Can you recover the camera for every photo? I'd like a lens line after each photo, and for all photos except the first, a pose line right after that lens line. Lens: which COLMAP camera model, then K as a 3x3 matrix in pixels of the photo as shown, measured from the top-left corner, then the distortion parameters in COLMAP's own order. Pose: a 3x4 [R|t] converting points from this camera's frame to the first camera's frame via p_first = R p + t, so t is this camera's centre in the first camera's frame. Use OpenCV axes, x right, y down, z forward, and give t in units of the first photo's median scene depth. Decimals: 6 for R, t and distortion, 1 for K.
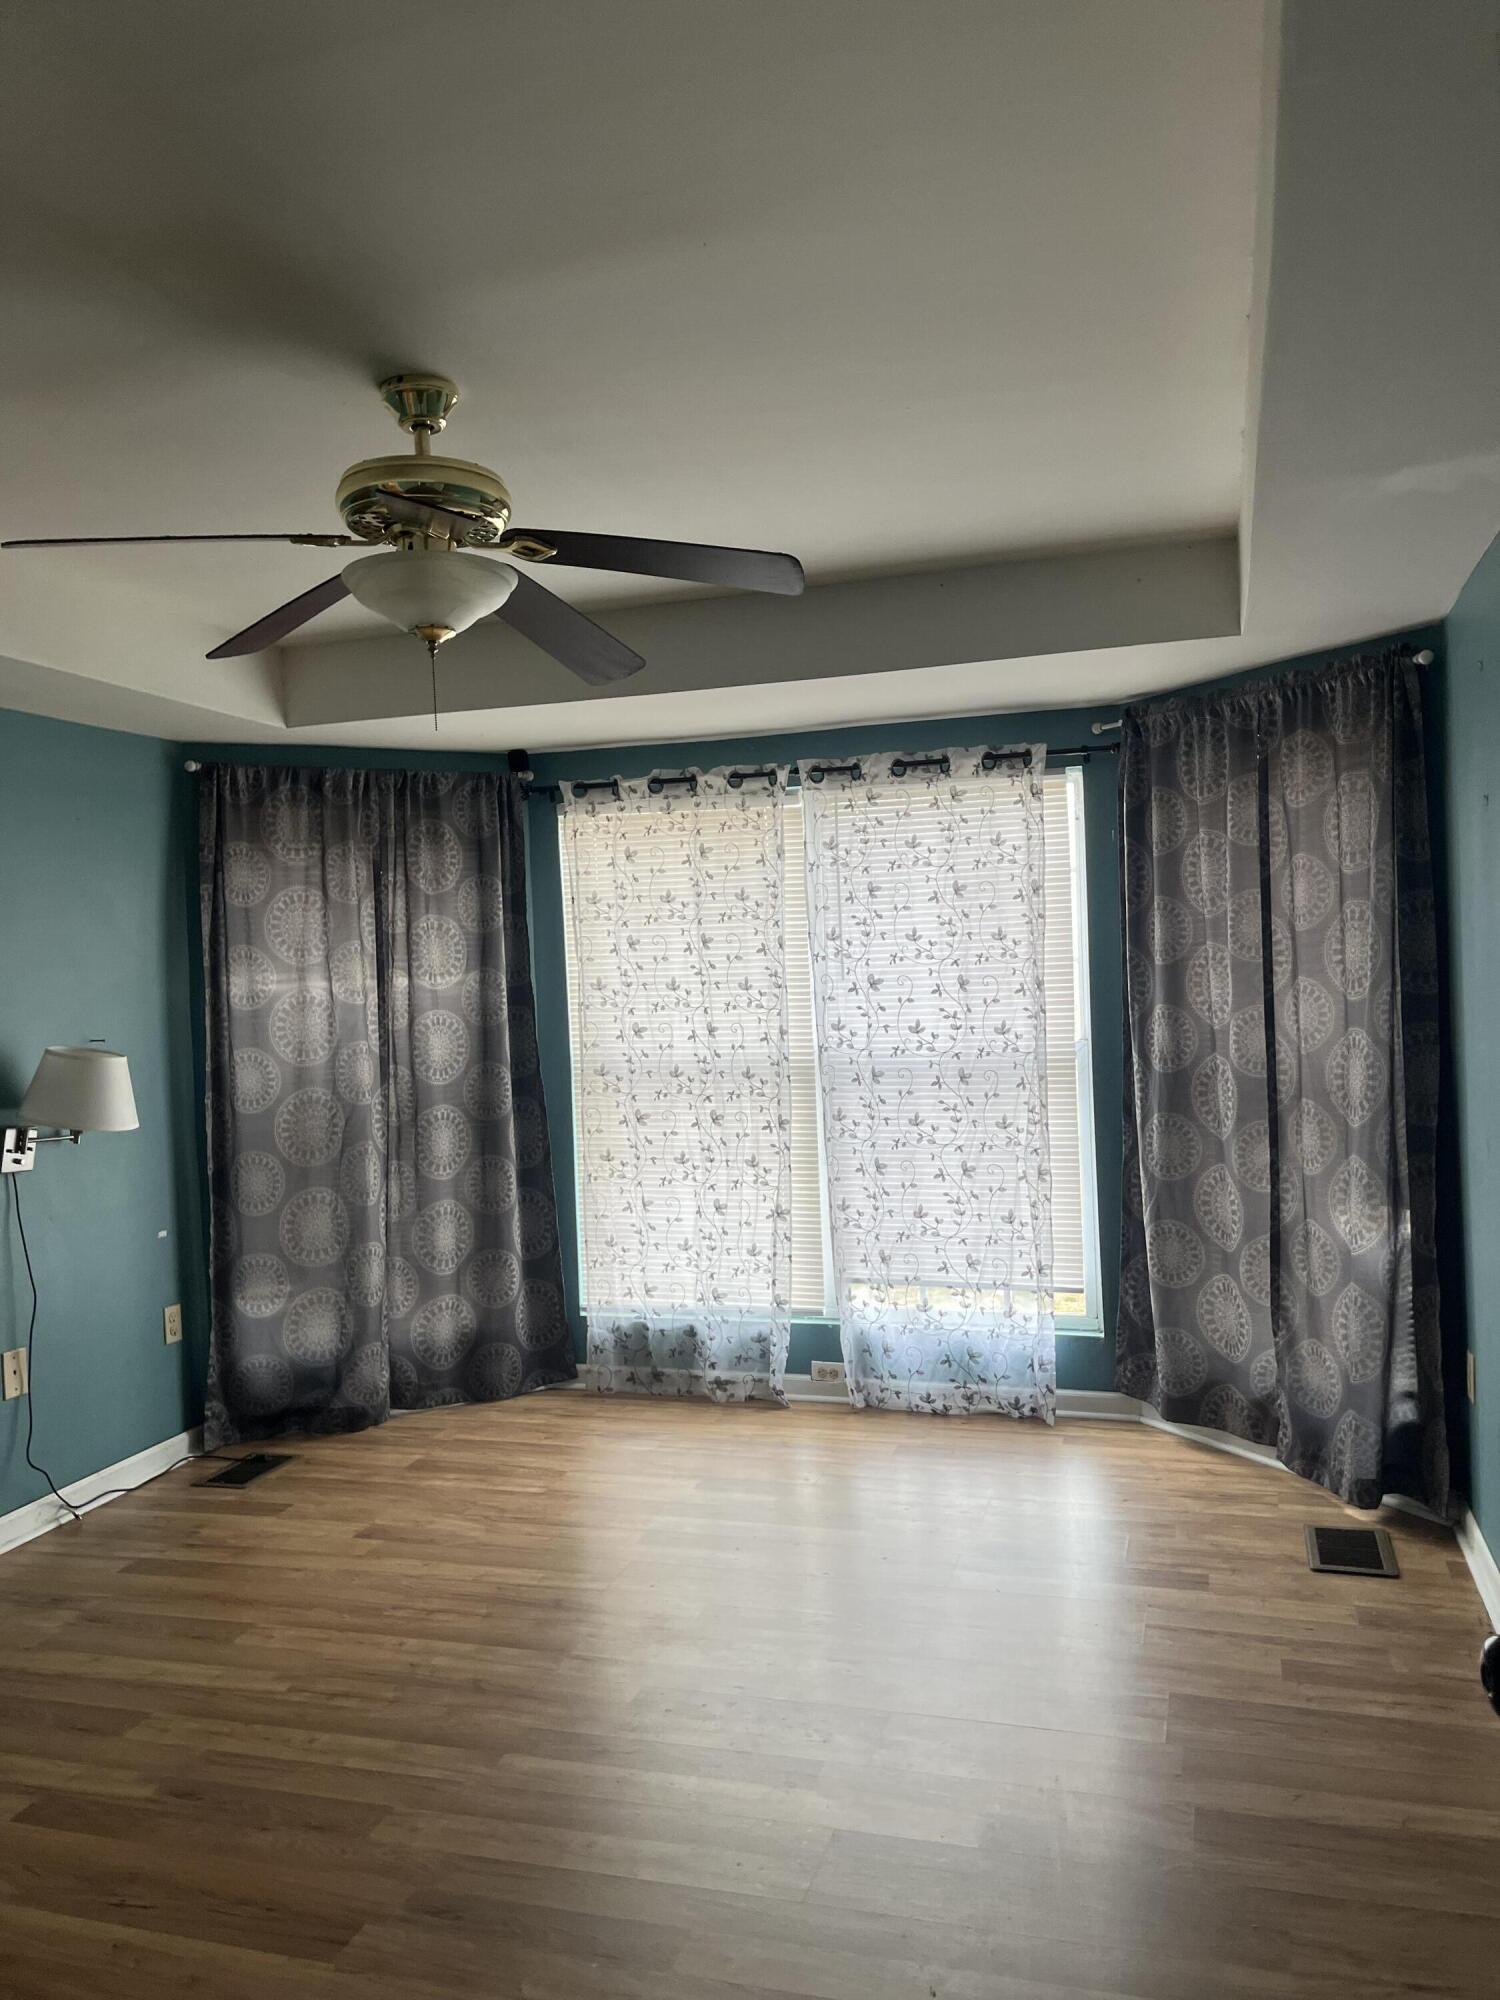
lens RADIAL K [[1506.8, 0, 760.2], [0, 1506.8, 1016.3], [0, 0, 1]] dist [0.055143, -0.068485]
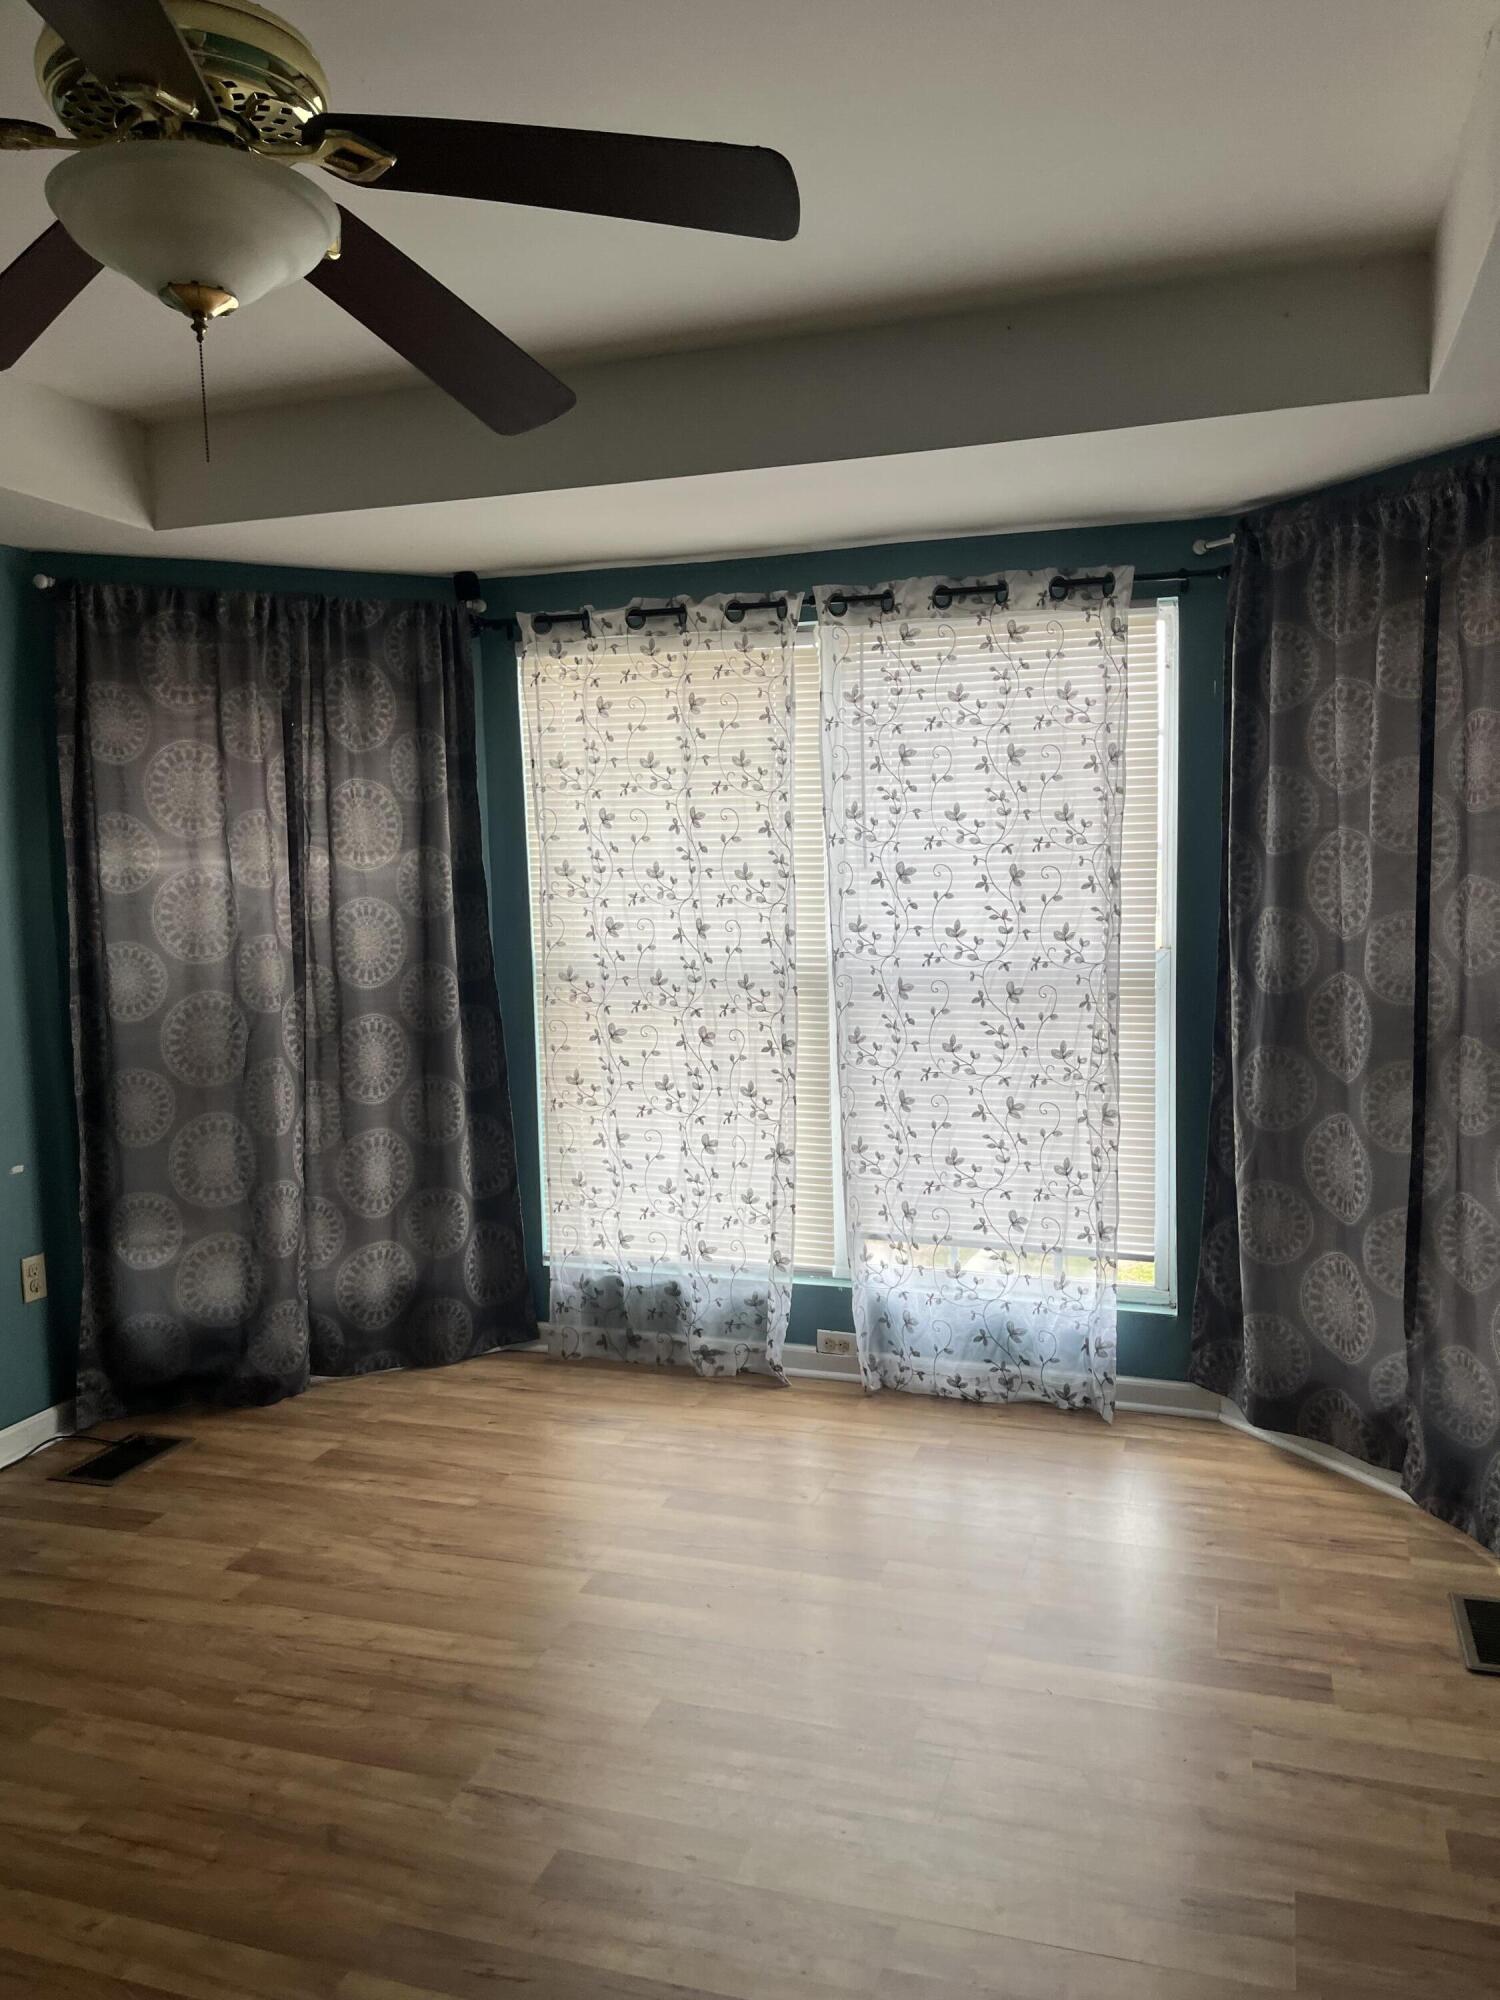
lens RADIAL K [[1506.8, 0, 758.7], [0, 1506.8, 1023.5], [0, 0, 1]] dist [0.055143, -0.068485]
pose [[0.999633, 0.018091, -0.020160, 0.016529], [-0.016370, 0.996455, 0.082516, -0.007507], [0.021581, -0.082156, 0.996386, 0.199123]]
